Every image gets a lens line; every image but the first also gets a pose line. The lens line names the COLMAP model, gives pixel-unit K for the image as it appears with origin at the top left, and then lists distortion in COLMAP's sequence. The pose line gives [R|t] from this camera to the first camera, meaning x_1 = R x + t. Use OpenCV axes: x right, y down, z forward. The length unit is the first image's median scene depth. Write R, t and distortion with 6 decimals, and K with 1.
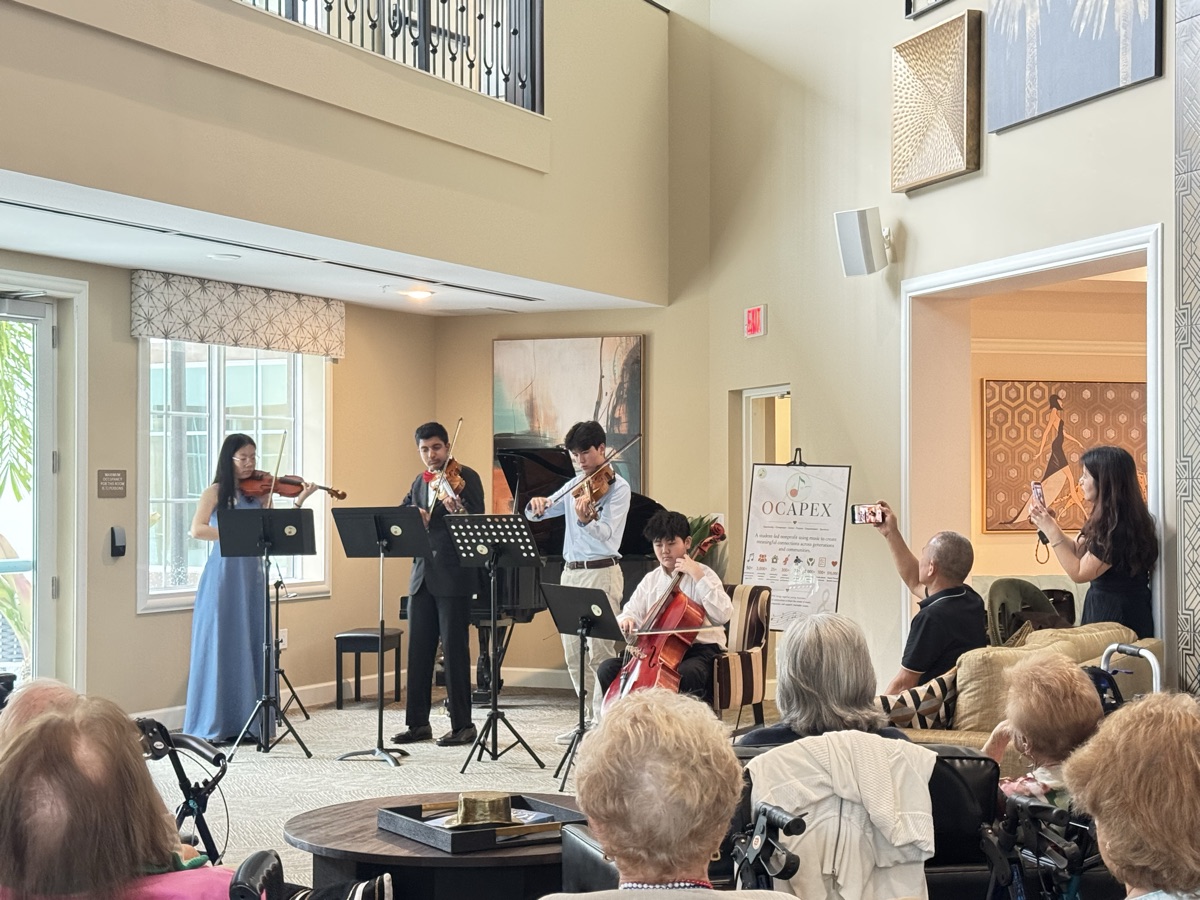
lens RADIAL K [[1931.4, 0, 600.6], [0, 1931.4, 450.2], [0, 0, 1]] dist [0.018909, 0.000000]
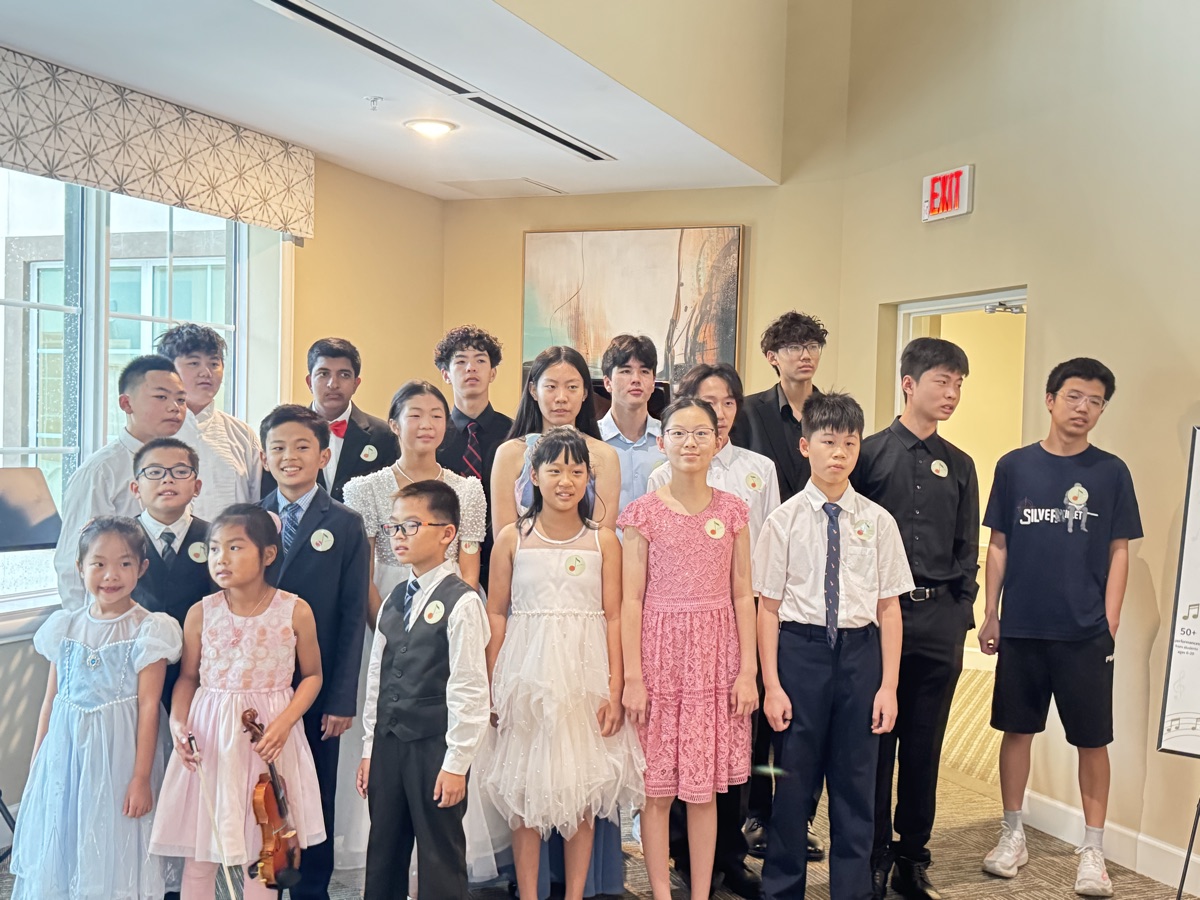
lens RADIAL K [[1362.3, 0, 599.6], [0, 1362.3, 453.5], [0, 0, 1]] dist [-0.000115, 0.000000]
pose [[0.998359, 0.022834, 0.052525, -0.056580], [-0.024934, 0.998901, 0.039693, 0.005343], [-0.051561, -0.040938, 0.997830, 0.521676]]
